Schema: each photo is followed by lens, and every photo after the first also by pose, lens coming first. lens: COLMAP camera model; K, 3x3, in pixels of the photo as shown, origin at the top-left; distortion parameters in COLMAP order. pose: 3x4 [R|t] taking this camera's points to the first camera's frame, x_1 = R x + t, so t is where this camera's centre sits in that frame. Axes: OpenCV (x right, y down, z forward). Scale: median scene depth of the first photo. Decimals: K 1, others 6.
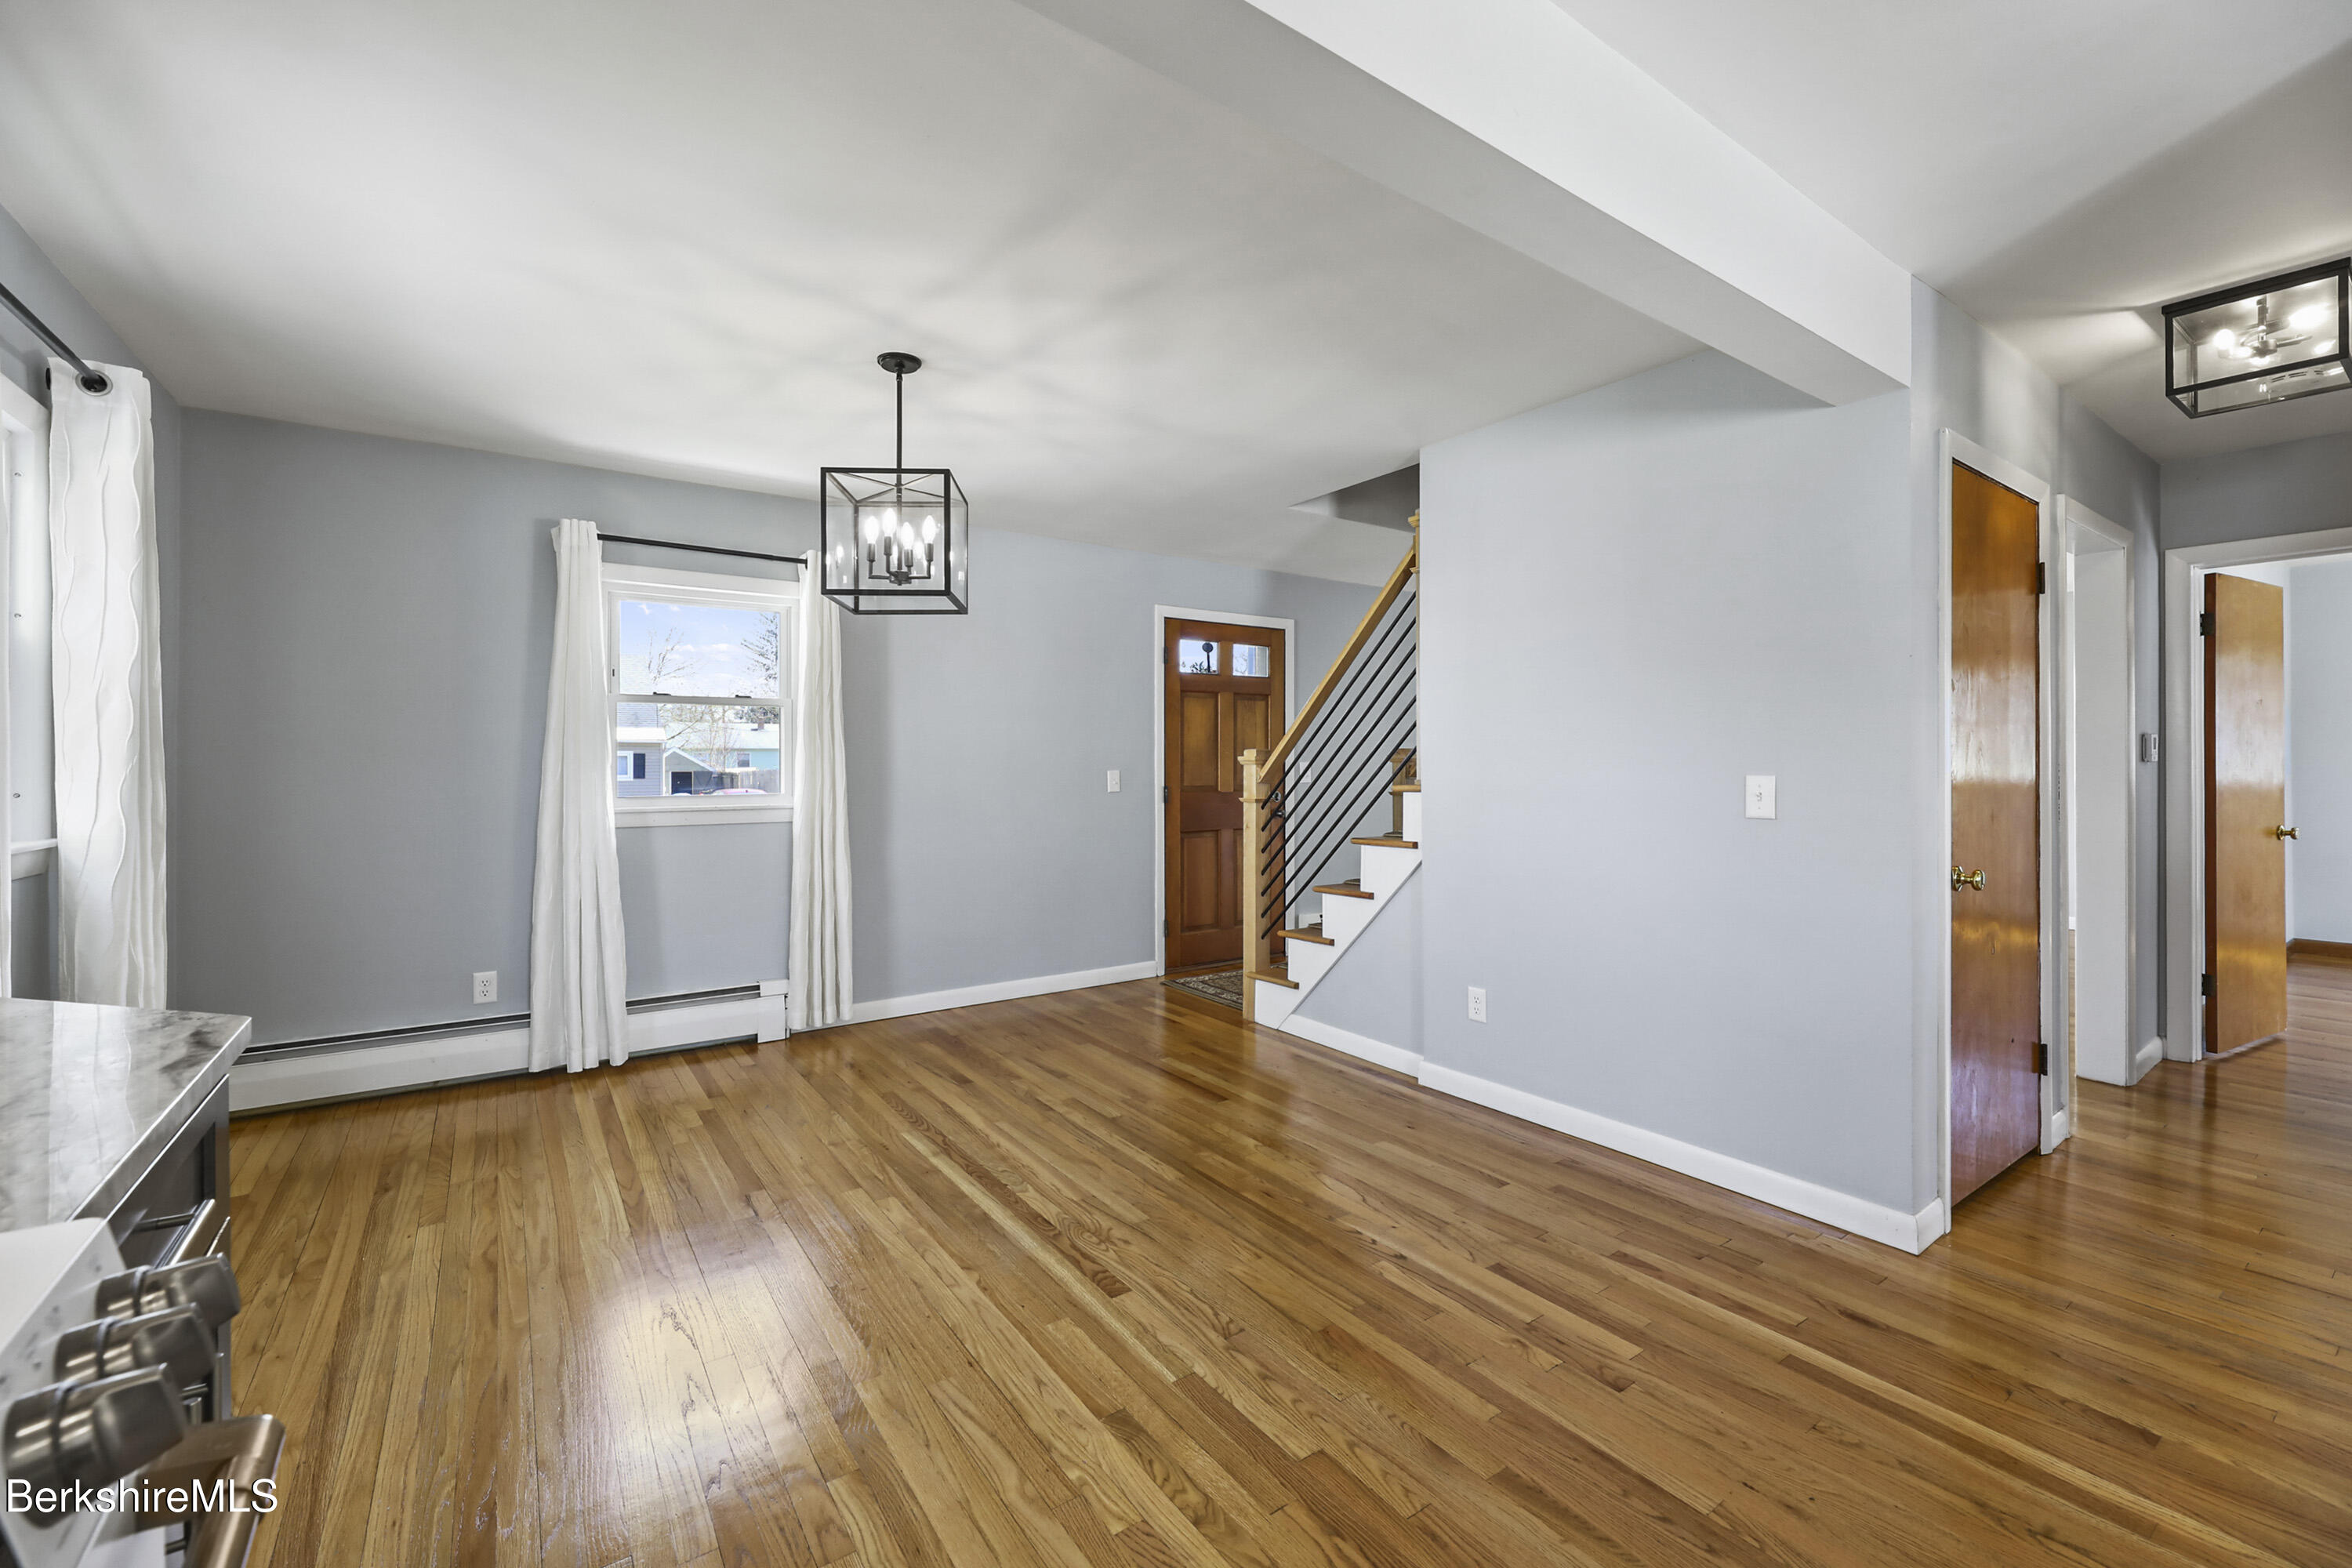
lens RADIAL K [[958.0, 0, 1162.5], [0, 958.0, 759.8], [0, 0, 1]] dist [0.000429, -0.002769]
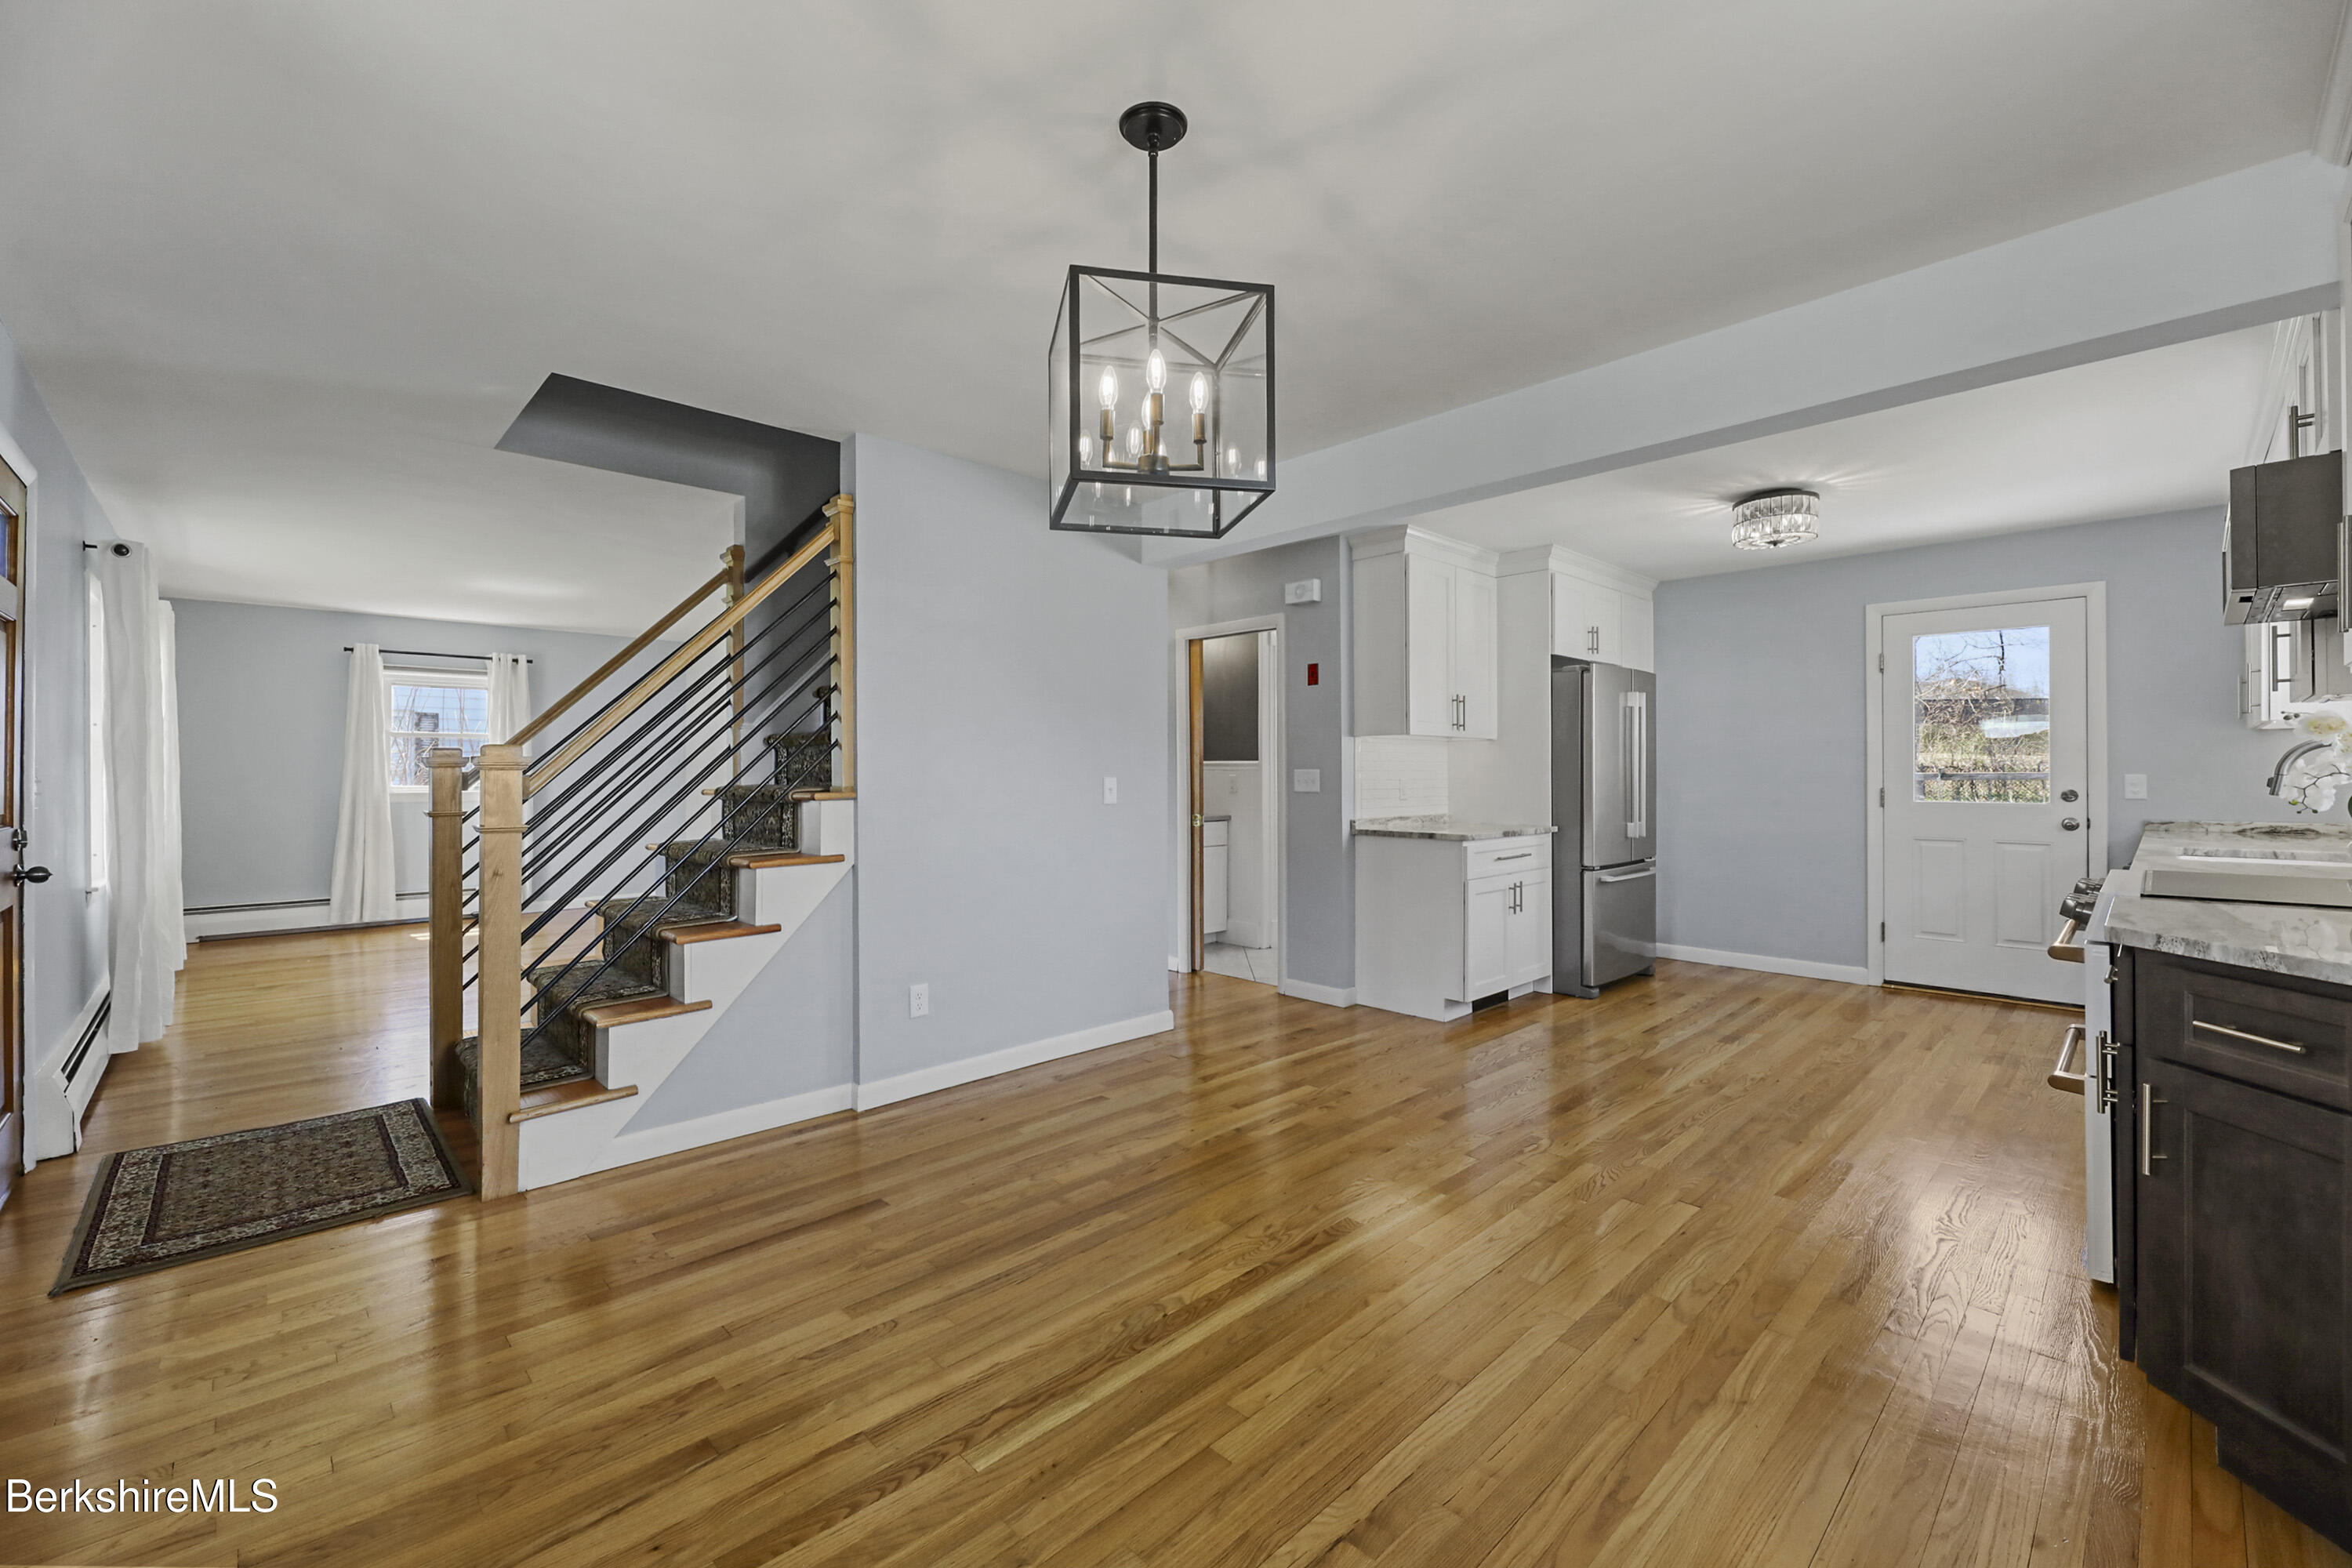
lens RADIAL K [[958.0, 0, 1153.1], [0, 958.0, 770.2], [0, 0, 1]] dist [0.000429, -0.002769]
pose [[-0.150455, 0.004221, 0.988608, -0.891567], [-0.002361, 0.999986, -0.004629, 0.011193], [-0.988614, -0.003030, -0.150443, 1.090848]]
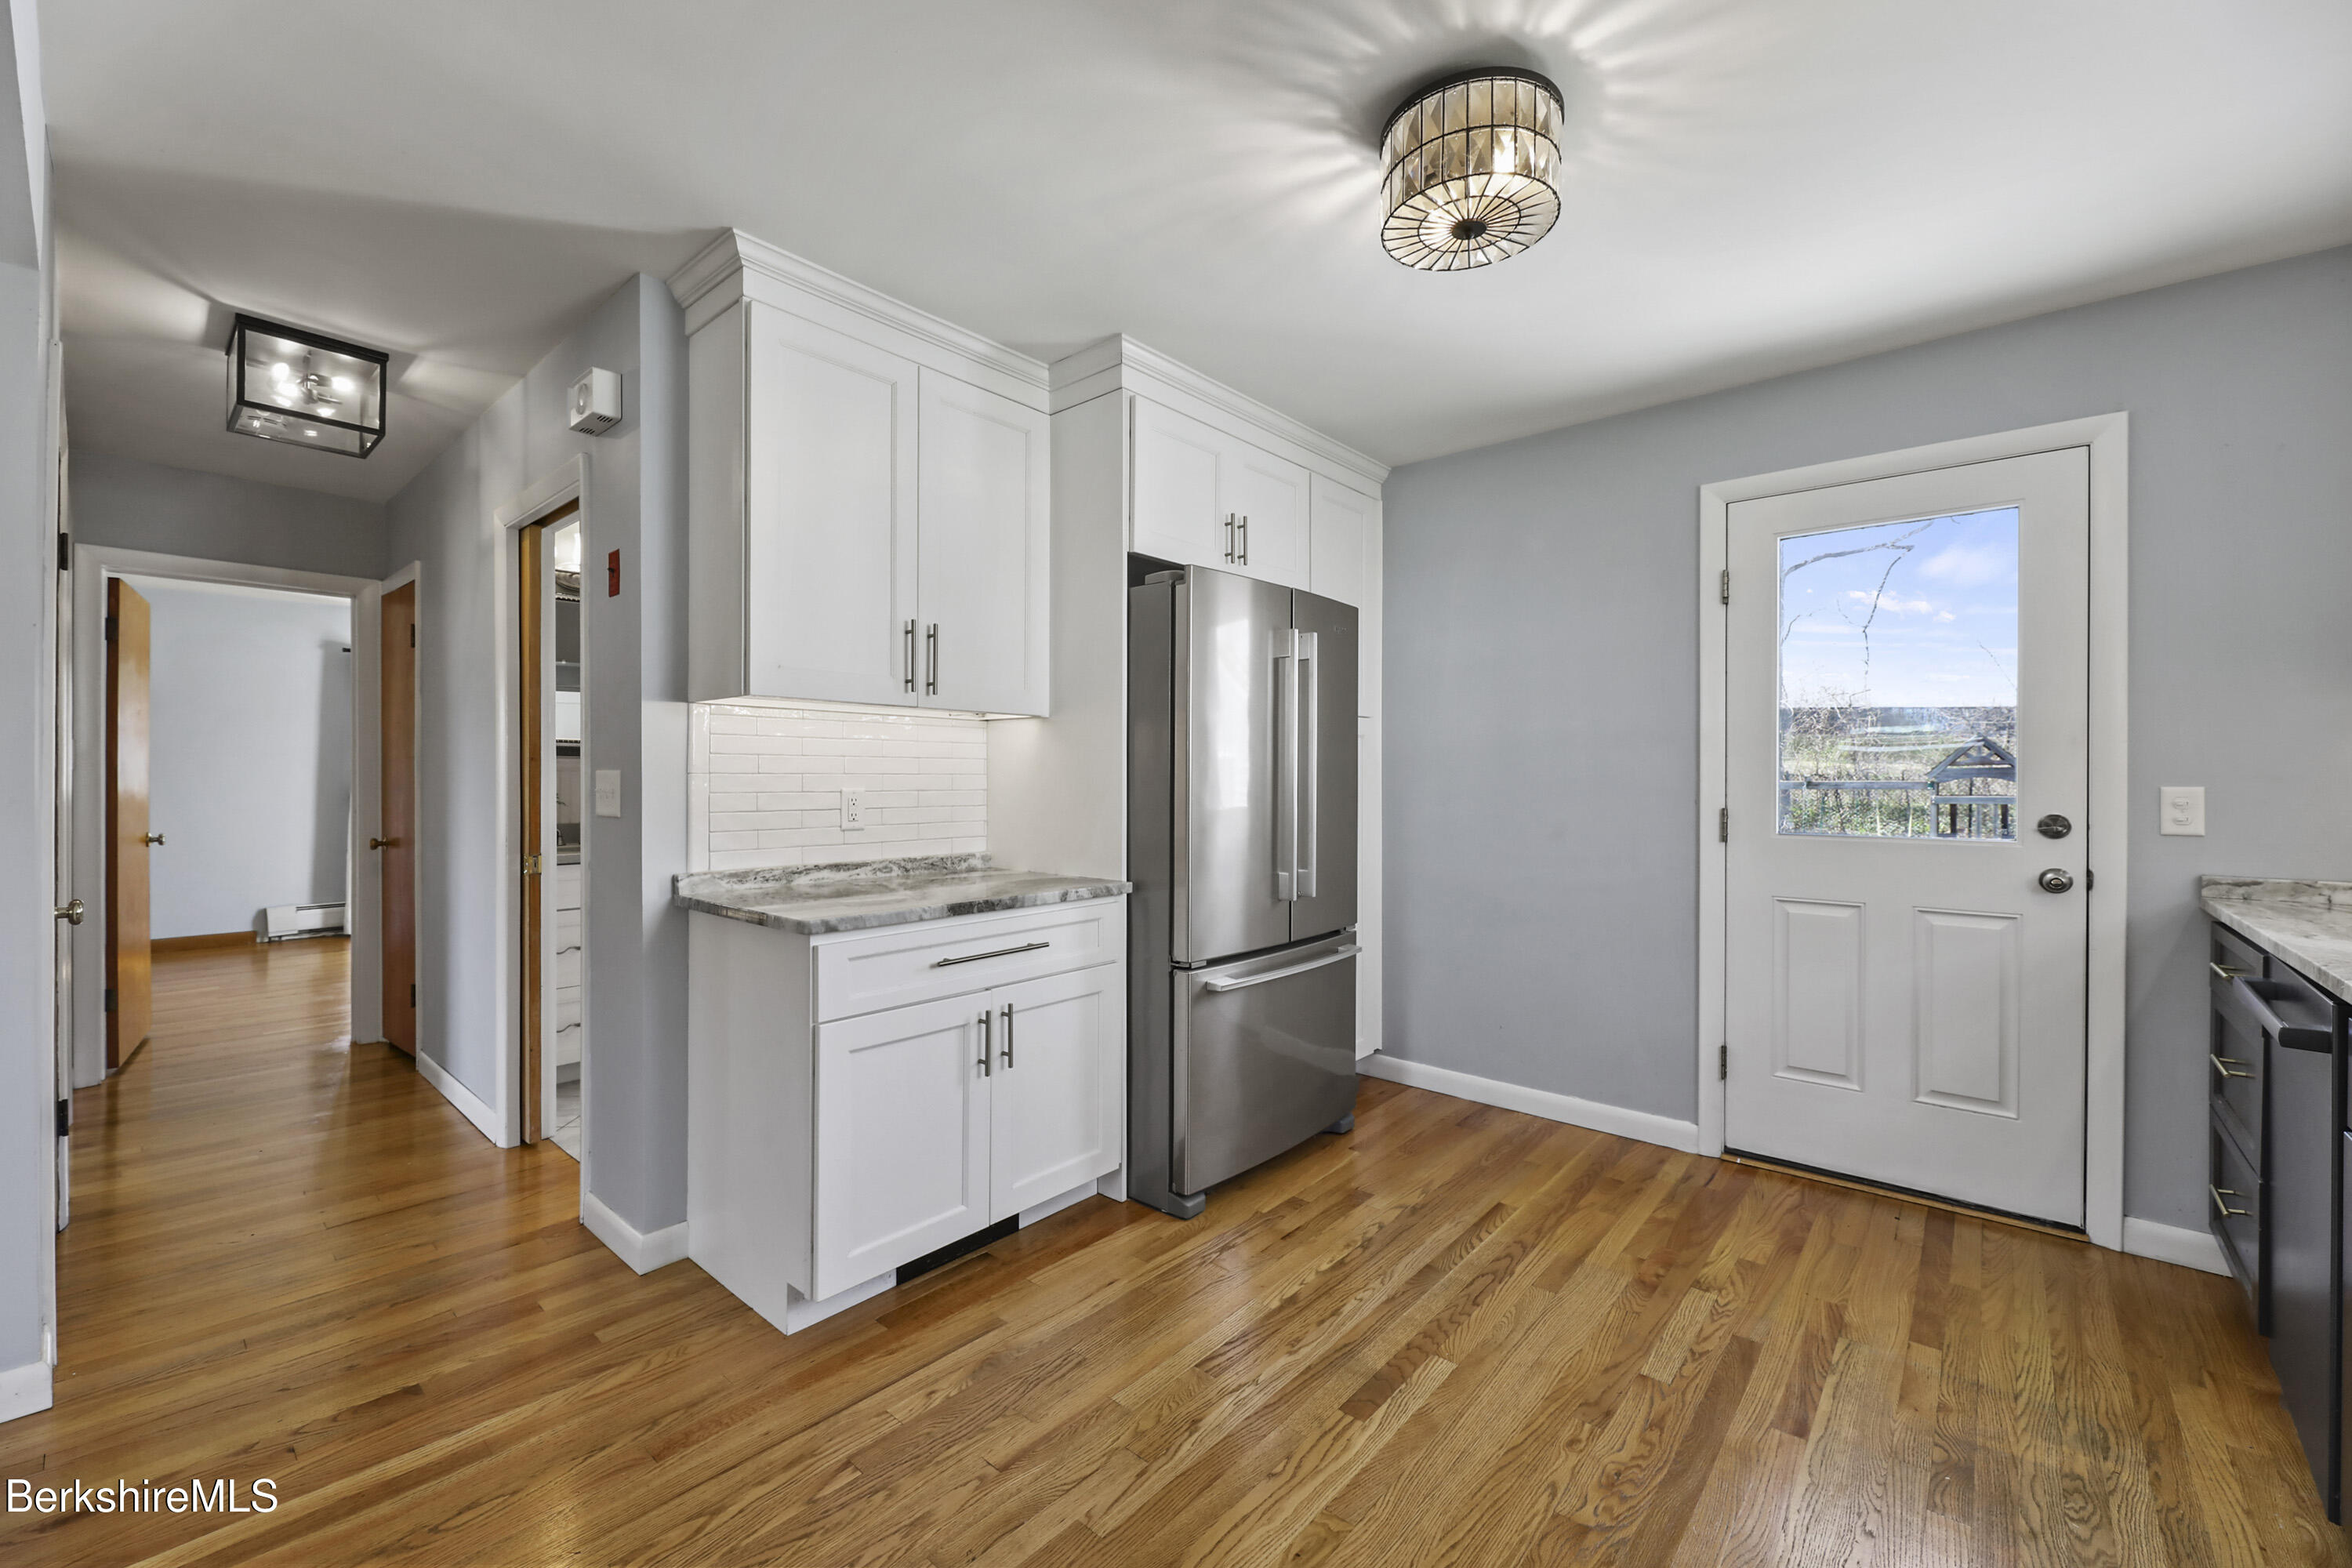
lens RADIAL K [[958.0, 0, 1150.8], [0, 958.0, 779.2], [0, 0, 1]] dist [0.000429, -0.002769]
pose [[-0.239059, -0.001033, 0.971005, -0.131578], [-0.006721, 0.999977, -0.000591, 0.006468], [-0.970982, -0.006668, -0.239060, 0.269156]]
